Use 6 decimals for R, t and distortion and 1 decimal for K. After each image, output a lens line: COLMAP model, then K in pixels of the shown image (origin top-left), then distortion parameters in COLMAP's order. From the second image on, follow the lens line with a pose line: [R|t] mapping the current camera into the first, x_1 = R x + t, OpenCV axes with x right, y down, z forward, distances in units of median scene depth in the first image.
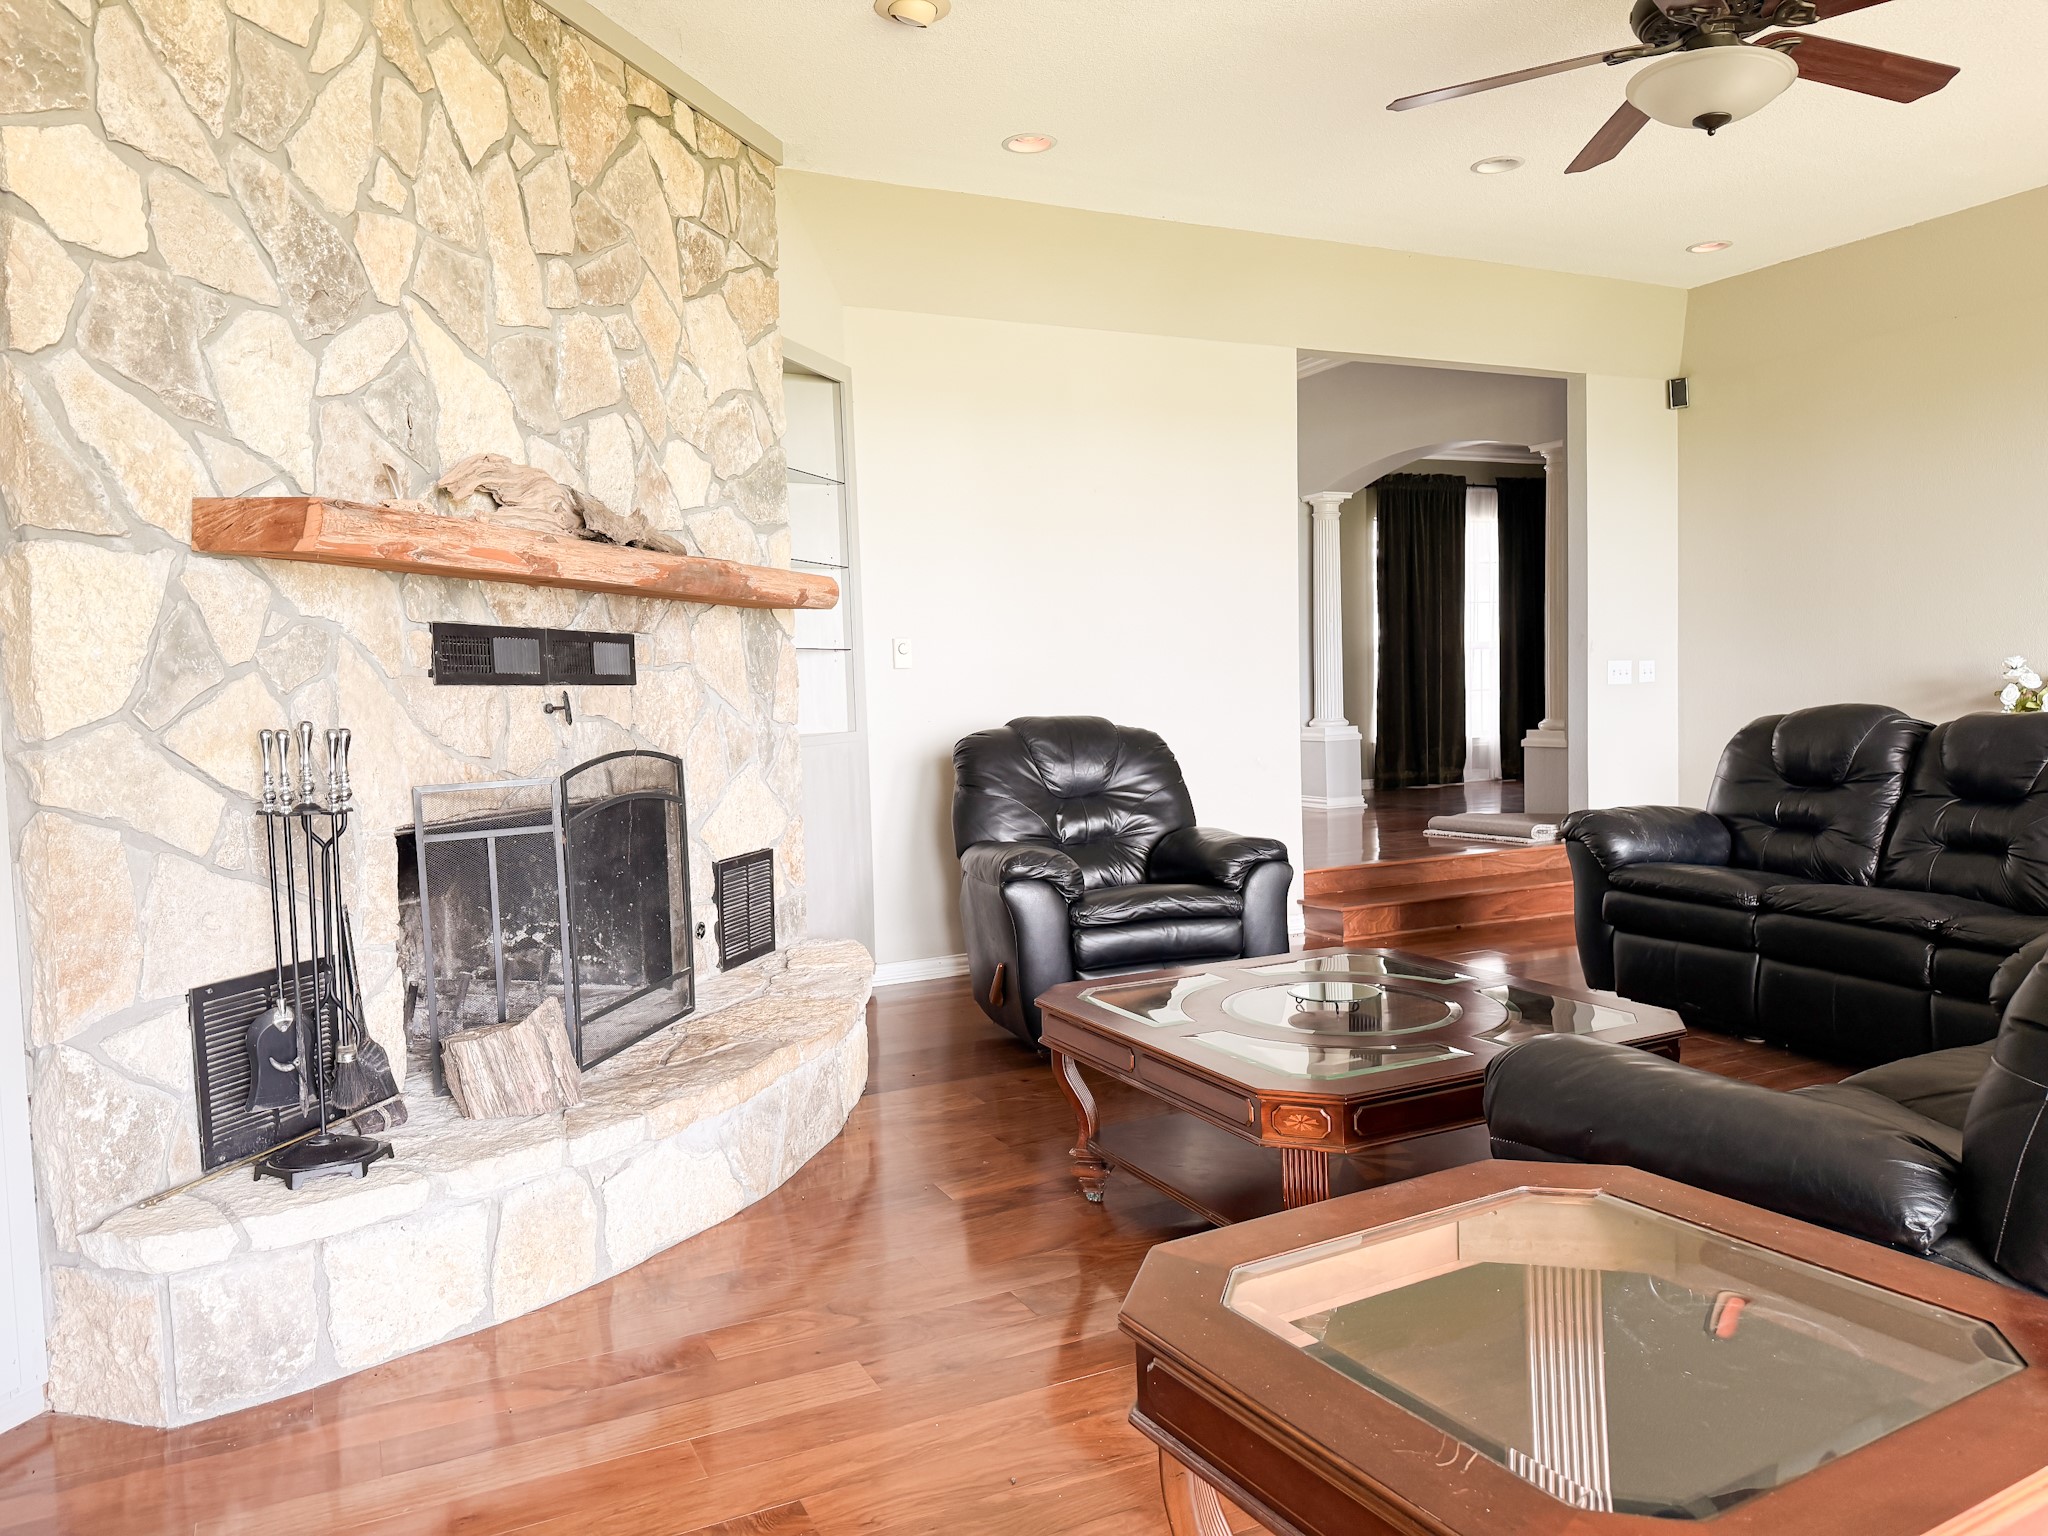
lens RADIAL K [[1426.7, 0, 1029.9], [0, 1426.7, 773.7], [0, 0, 1]] dist [0.057844, -0.074003]
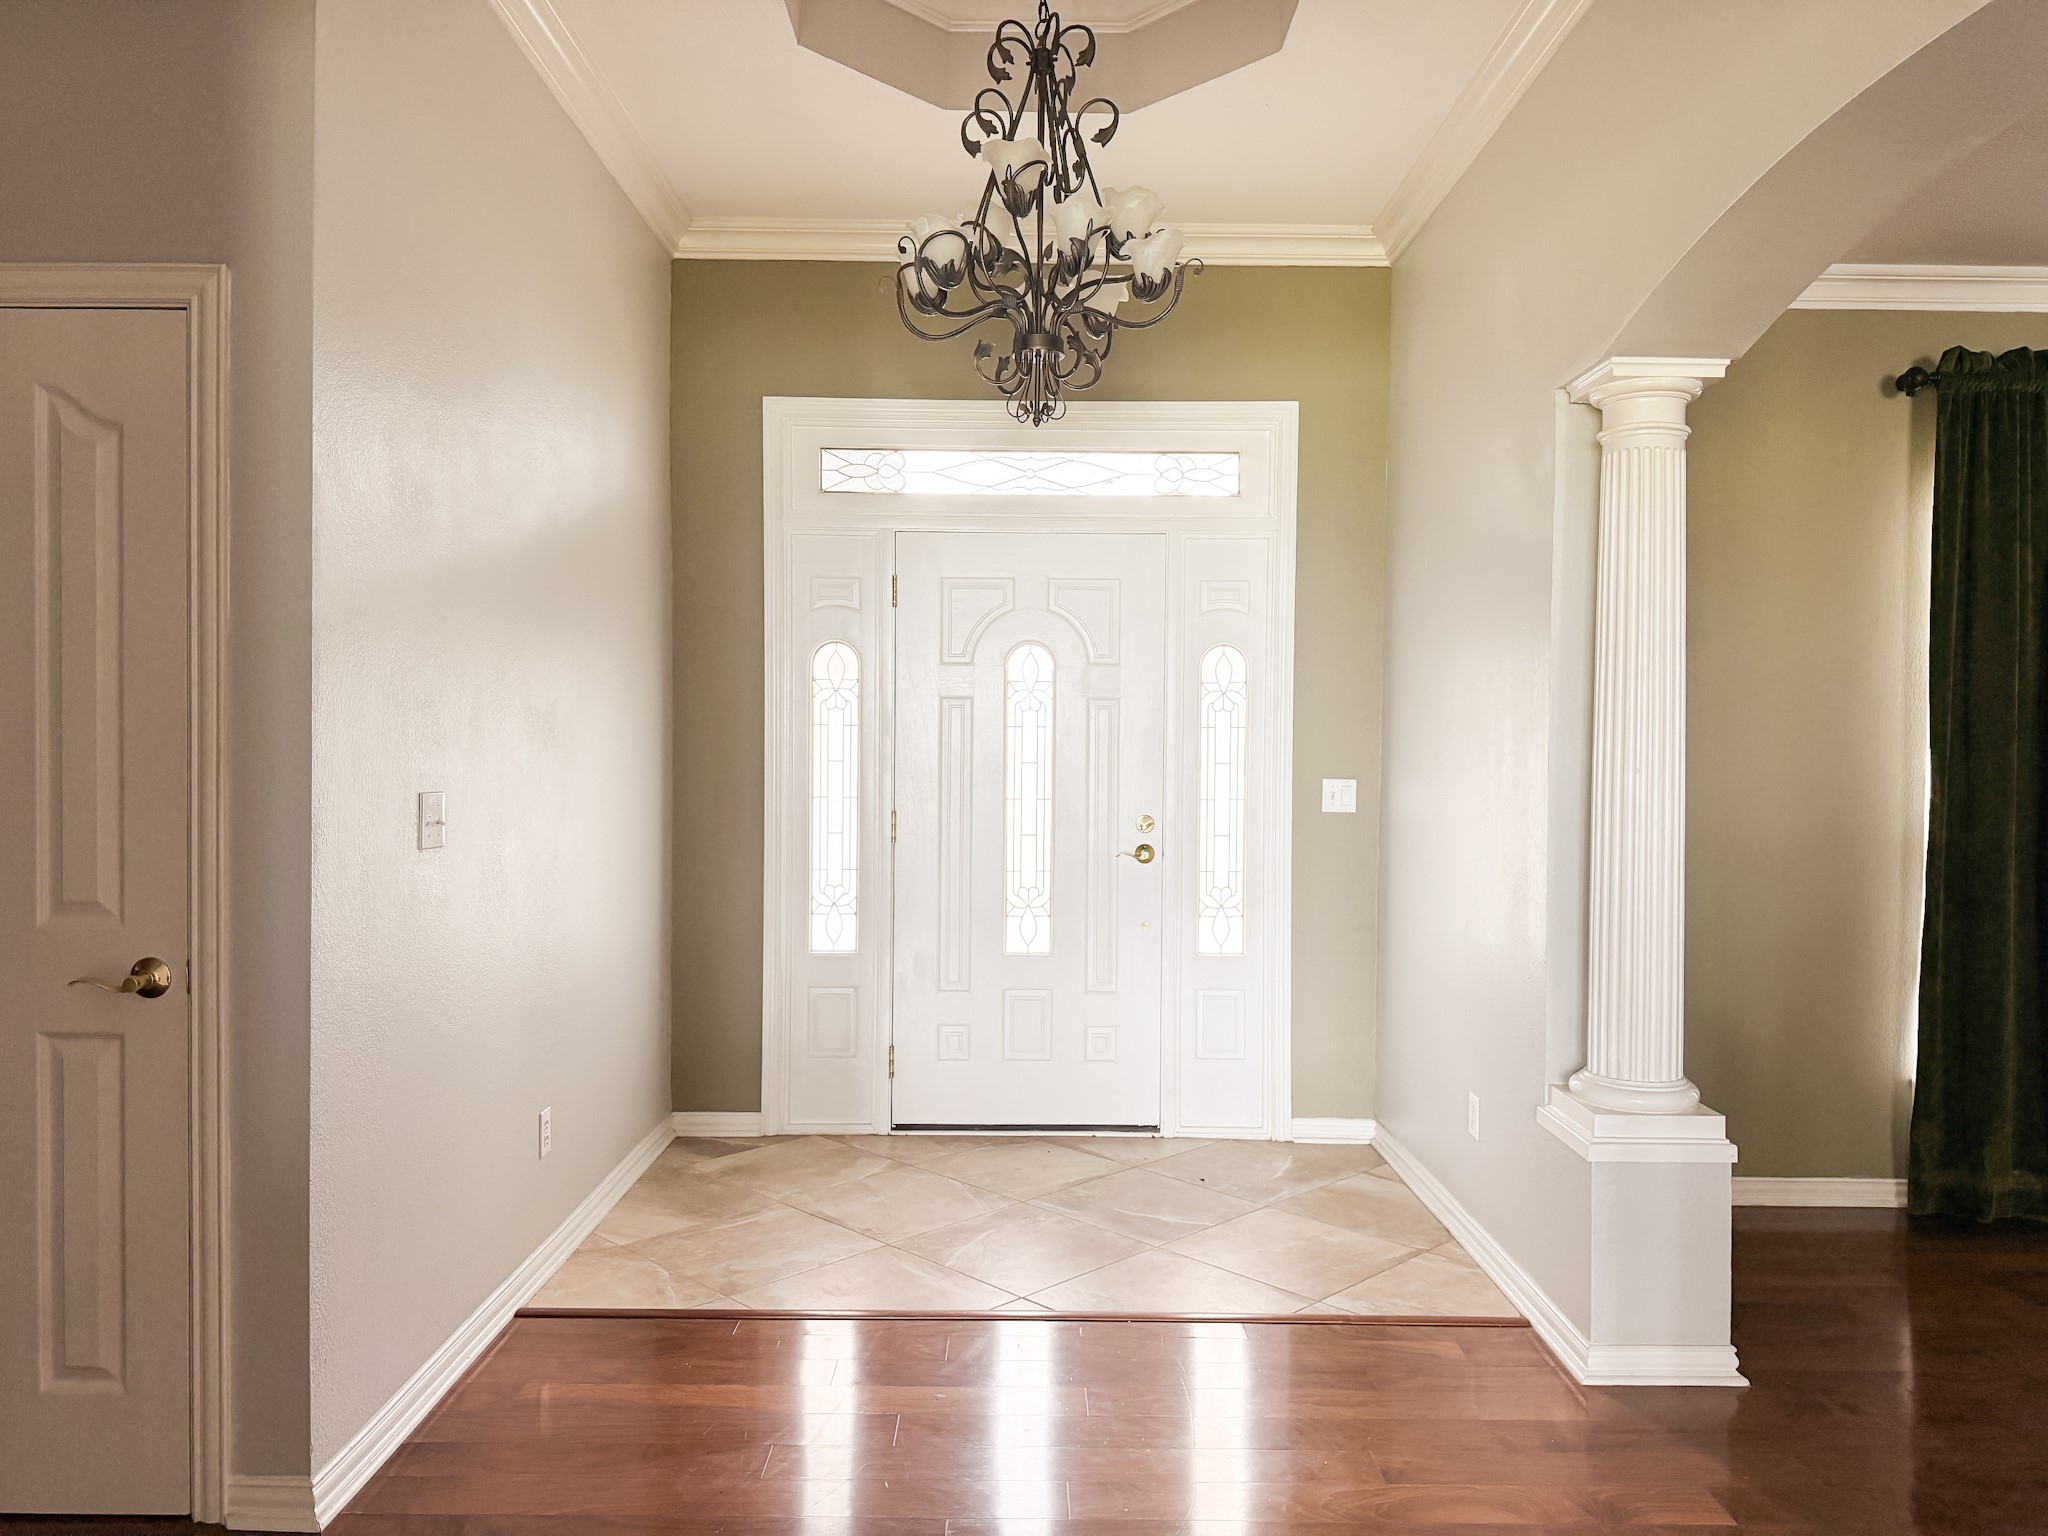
lens RADIAL K [[1426.7, 0, 1029.9], [0, 1426.7, 773.7], [0, 0, 1]] dist [0.057844, -0.074003]
pose [[0.897837, 0.052084, -0.437237, 0.201997], [-0.064853, 0.997792, -0.014313, -0.083587], [0.435526, 0.041207, 0.899233, 0.586416]]
